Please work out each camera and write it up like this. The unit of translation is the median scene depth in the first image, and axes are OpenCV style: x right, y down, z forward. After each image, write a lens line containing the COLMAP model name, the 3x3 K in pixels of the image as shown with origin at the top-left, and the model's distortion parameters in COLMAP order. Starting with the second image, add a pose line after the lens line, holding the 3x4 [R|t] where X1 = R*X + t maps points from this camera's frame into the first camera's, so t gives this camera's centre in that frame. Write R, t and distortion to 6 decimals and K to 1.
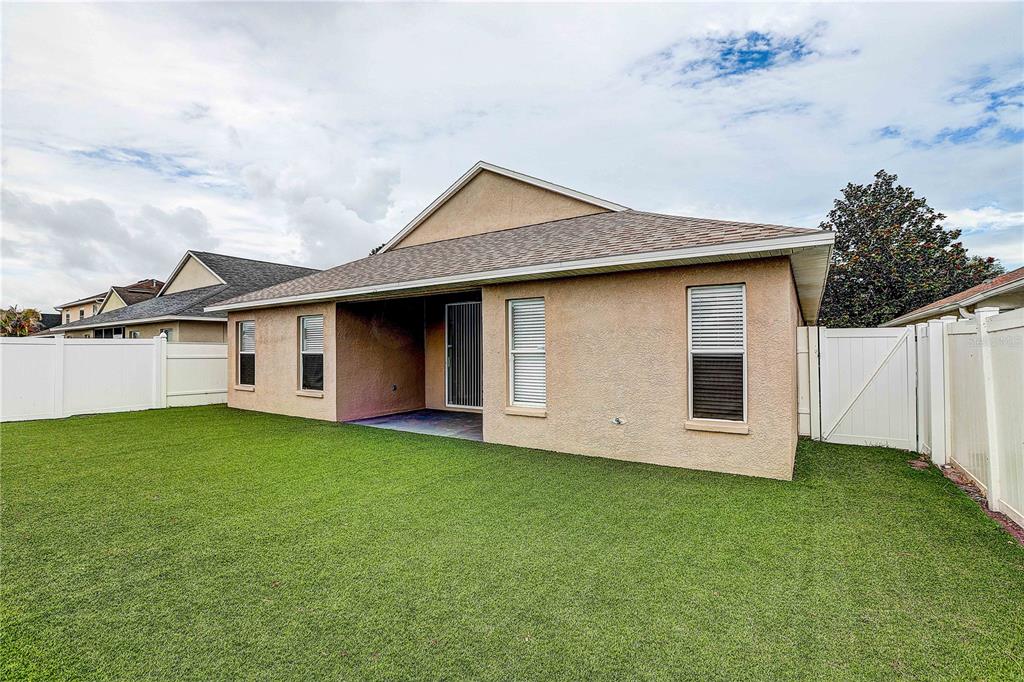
lens RADIAL K [[467.2, 0, 509.9], [0, 467.2, 344.7], [0, 0, 1]] dist [-0.039519, 0.011203]
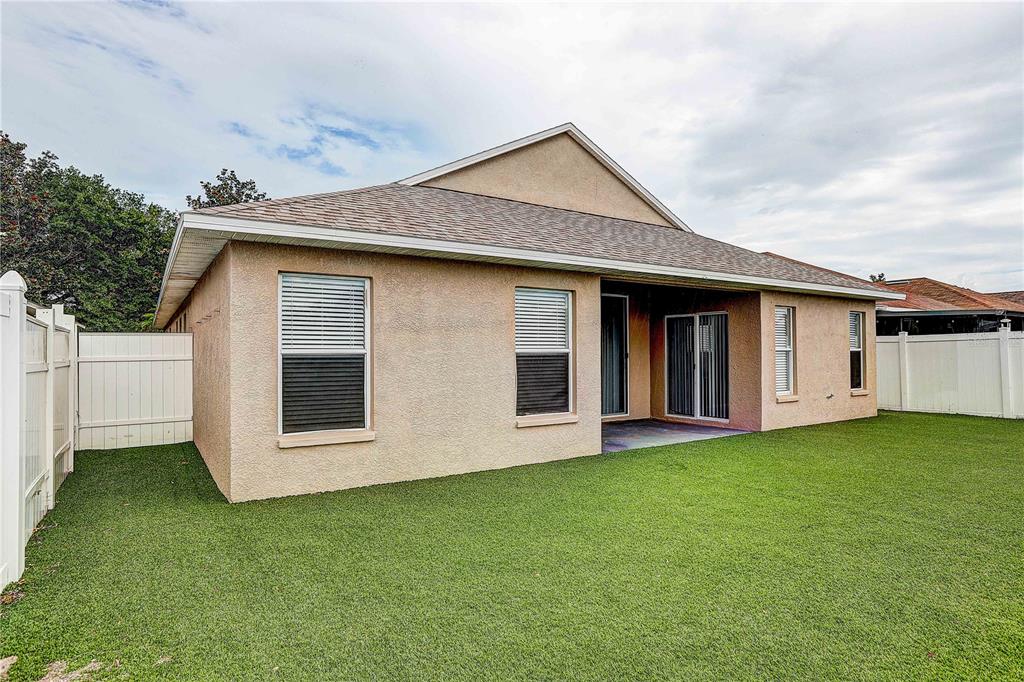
lens RADIAL K [[569.1, 0, 510.8], [0, 569.1, 340.0], [0, 0, 1]] dist [0.000660, 0.000174]
pose [[0.398869, 0.019588, 0.916798, -0.919604], [-0.012290, 0.999796, -0.016014, 0.012788], [-0.916925, -0.004880, 0.399029, 0.606868]]
